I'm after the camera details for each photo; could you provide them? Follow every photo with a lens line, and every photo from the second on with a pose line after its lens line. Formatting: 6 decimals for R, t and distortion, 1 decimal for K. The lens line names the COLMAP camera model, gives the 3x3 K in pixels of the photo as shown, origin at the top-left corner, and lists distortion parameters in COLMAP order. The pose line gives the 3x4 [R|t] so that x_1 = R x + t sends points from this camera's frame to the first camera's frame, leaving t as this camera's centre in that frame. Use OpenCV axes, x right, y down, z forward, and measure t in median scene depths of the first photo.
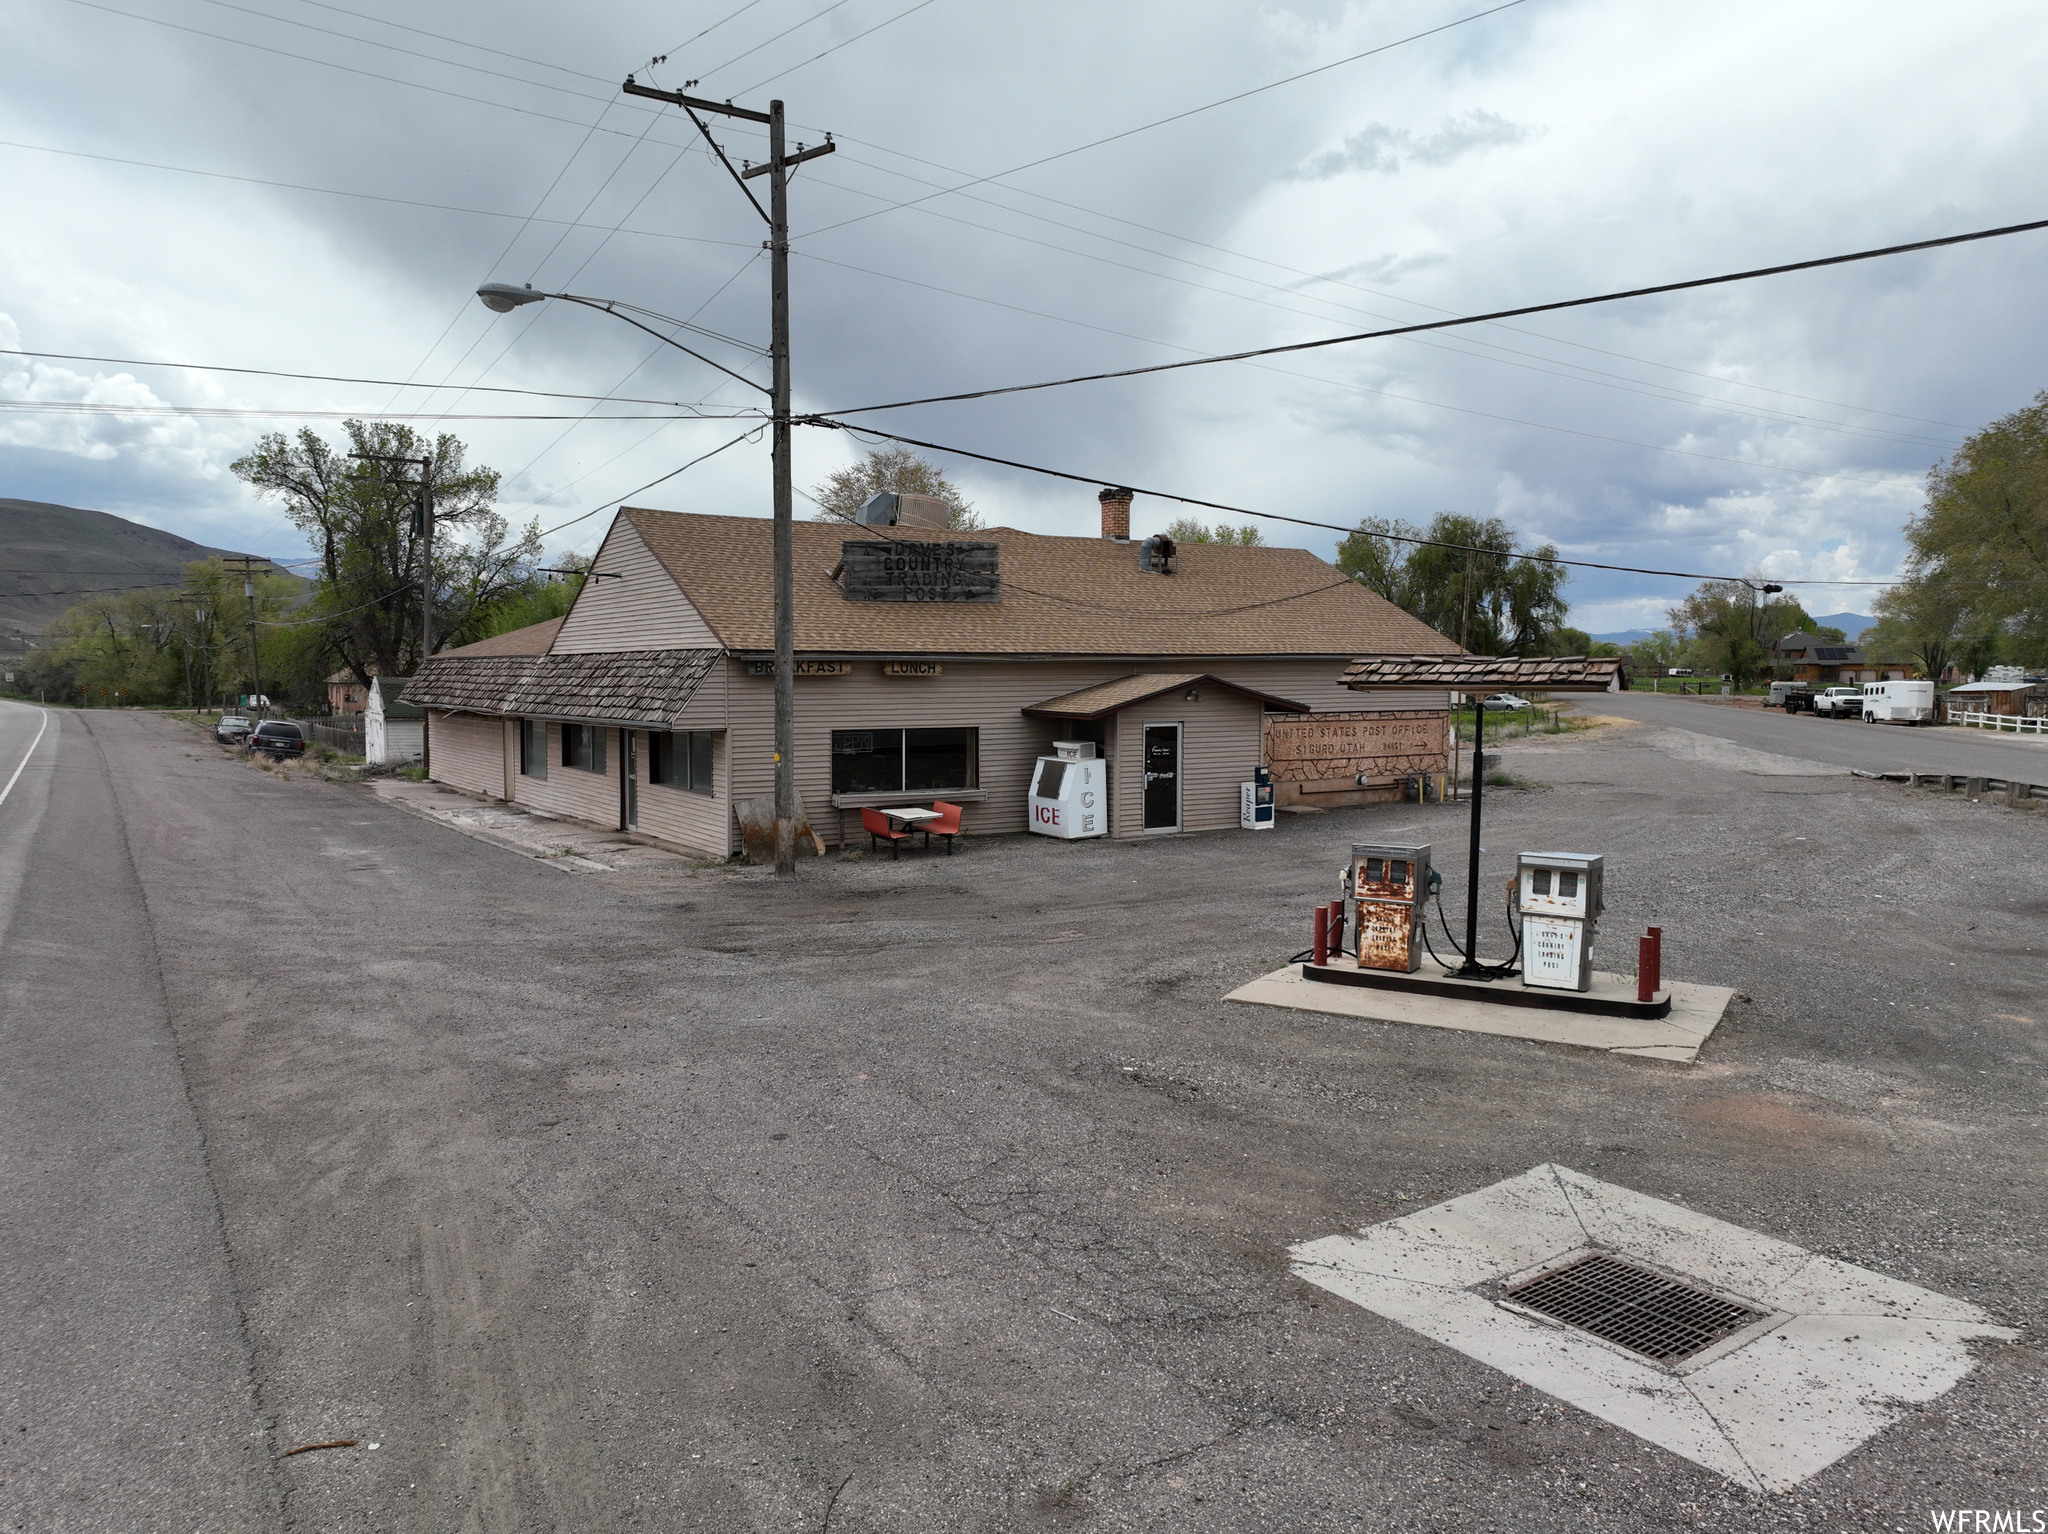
lens RADIAL K [[1434.5, 0, 1024.4], [0, 1434.5, 774.3], [0, 0, 1]] dist [-0.002676, 0.020437]
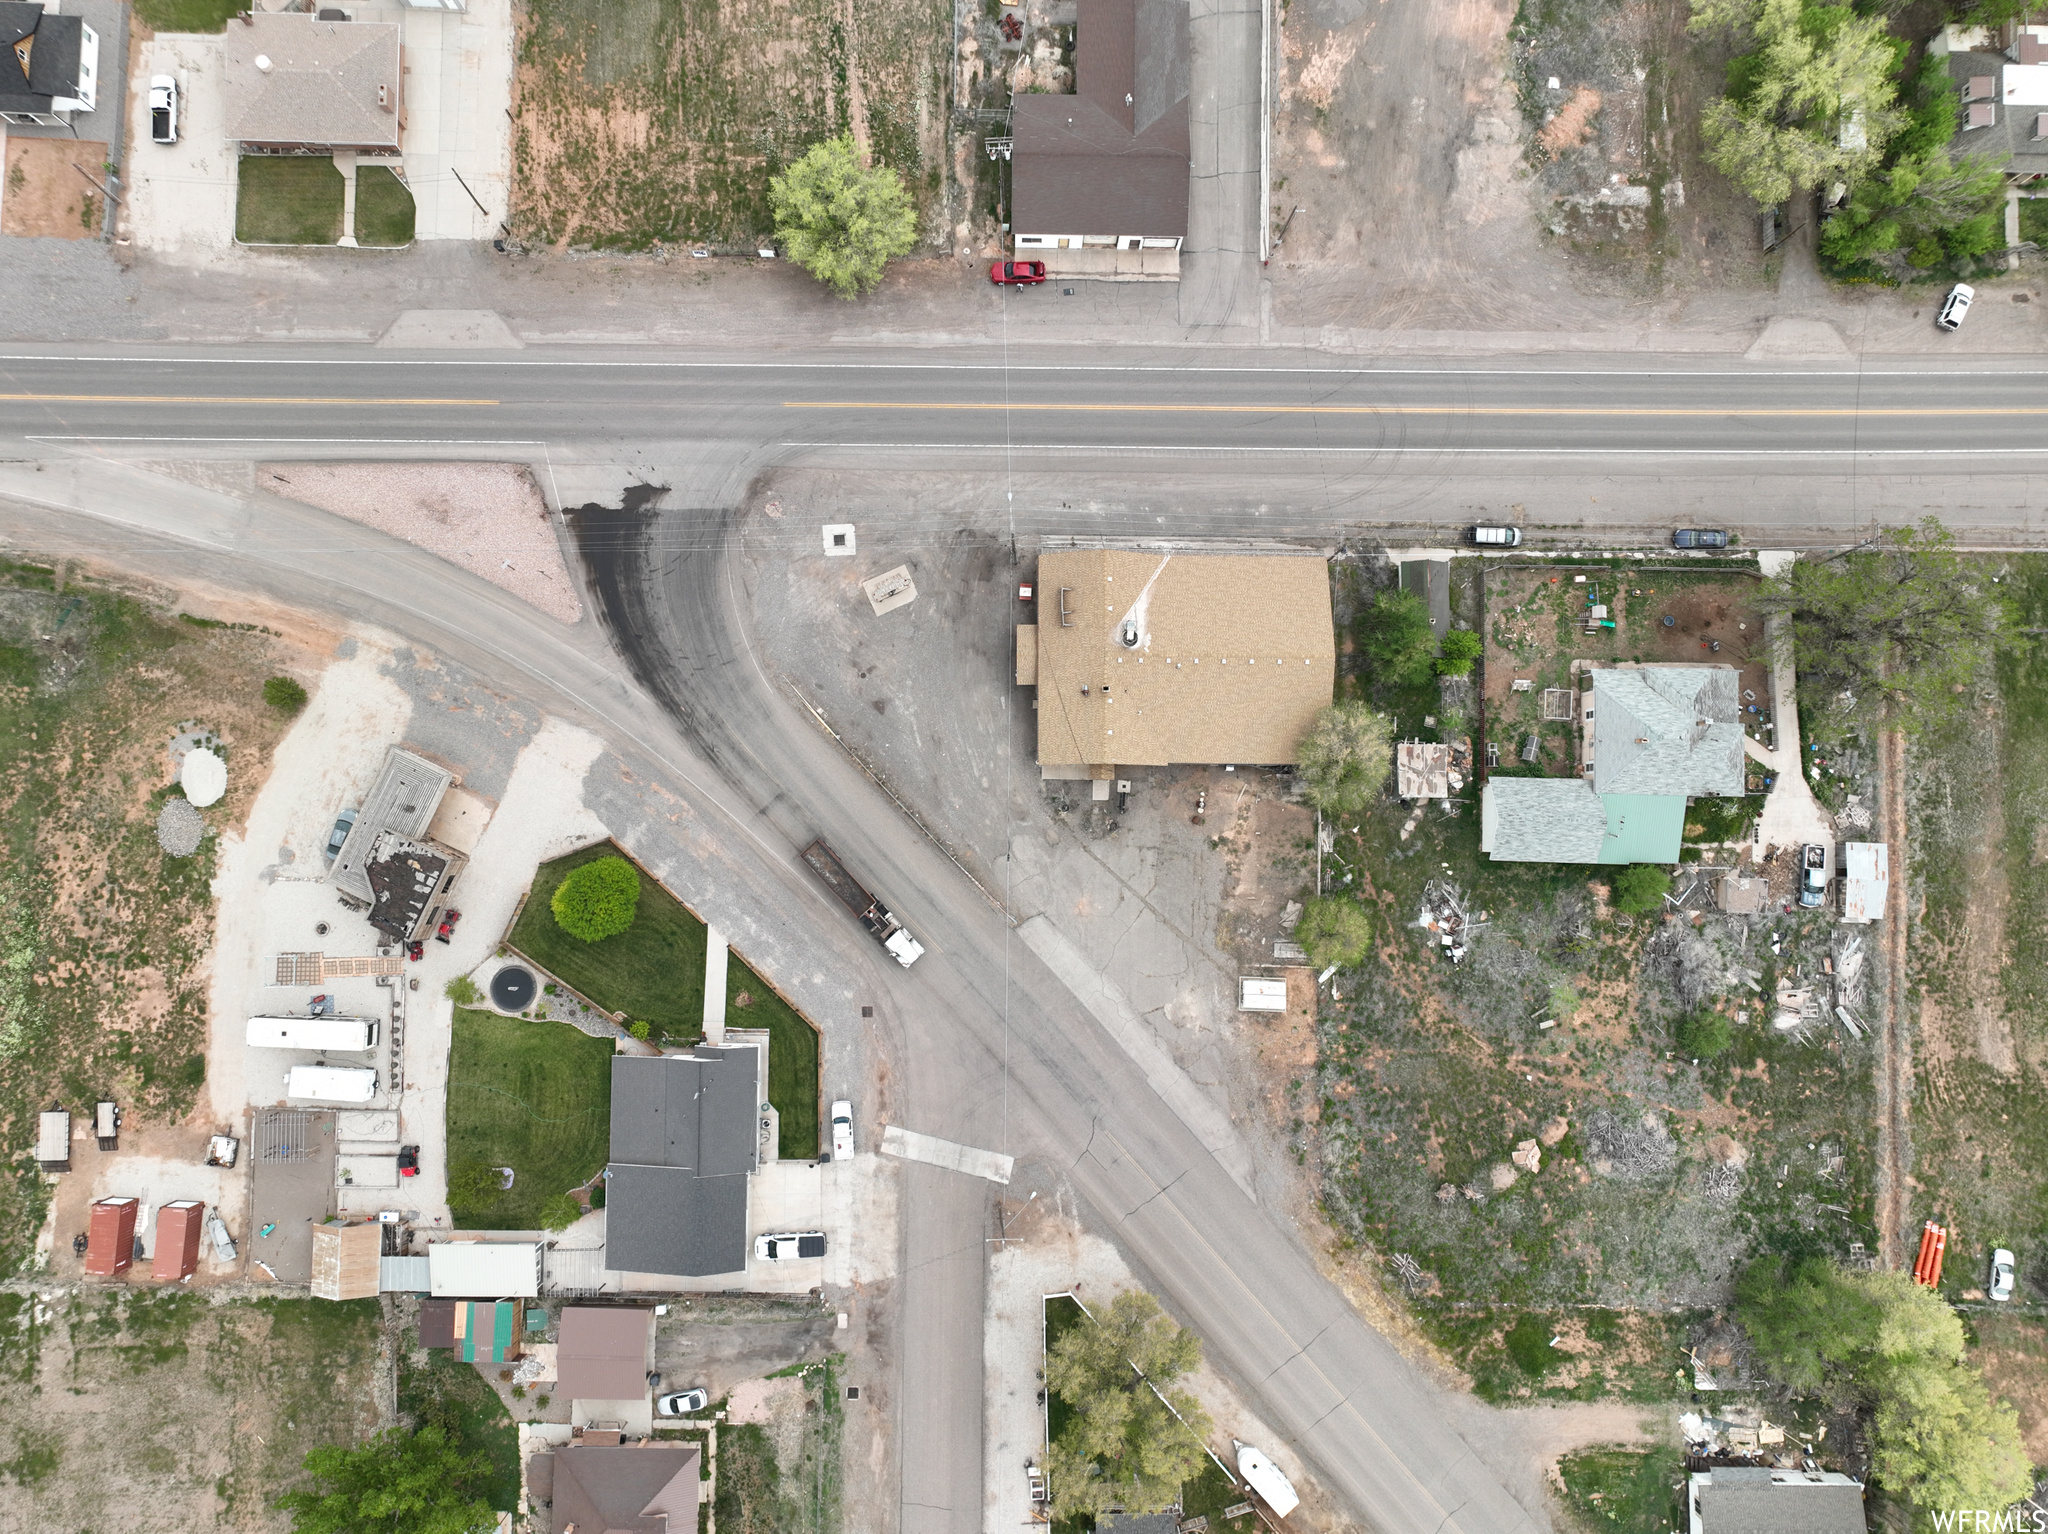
lens RADIAL K [[1434.5, 0, 1022.2], [0, 1434.5, 765.7], [0, 0, 1]] dist [-0.002676, 0.020437]
pose [[-0.552319, 0.832027, -0.051712, 0.647455], [-0.070055, 0.015488, 0.997423, -4.610689], [0.830684, 0.554518, 0.049733, 0.956521]]
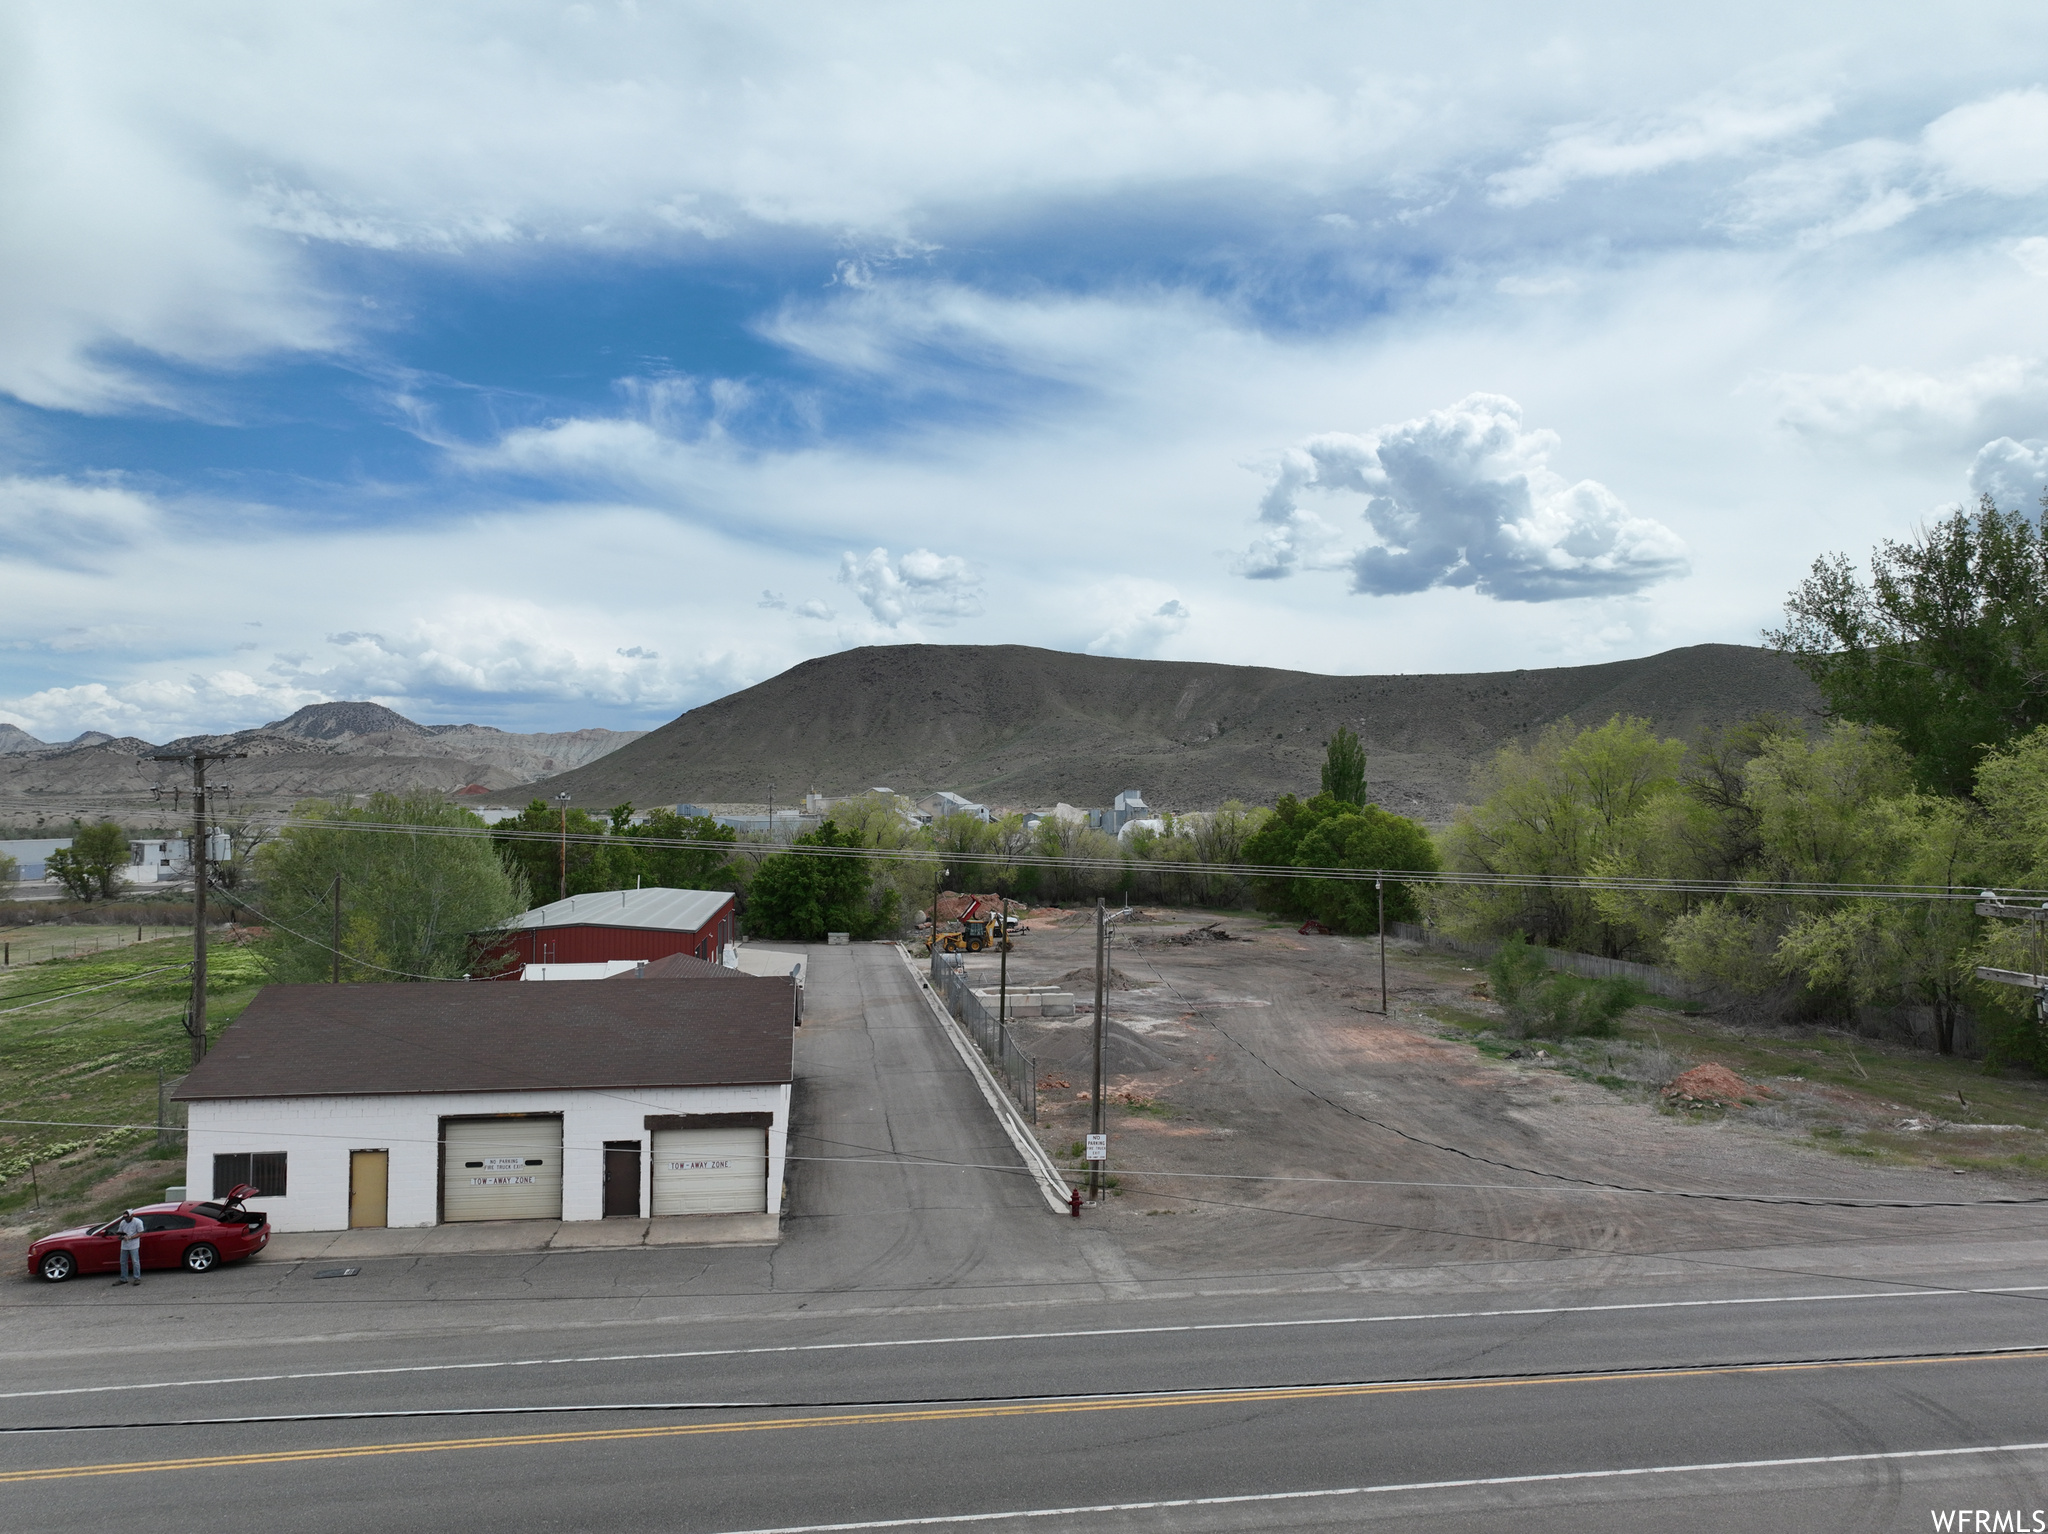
lens RADIAL K [[1434.5, 0, 1024.0], [0, 1434.5, 765.7], [0, 0, 1]] dist [-0.002676, 0.020437]
pose [[-0.419767, -0.029286, -0.907159, -0.115922], [-0.062994, 0.998009, -0.003070, -0.375823], [0.905443, 0.055857, -0.420776, 1.466196]]
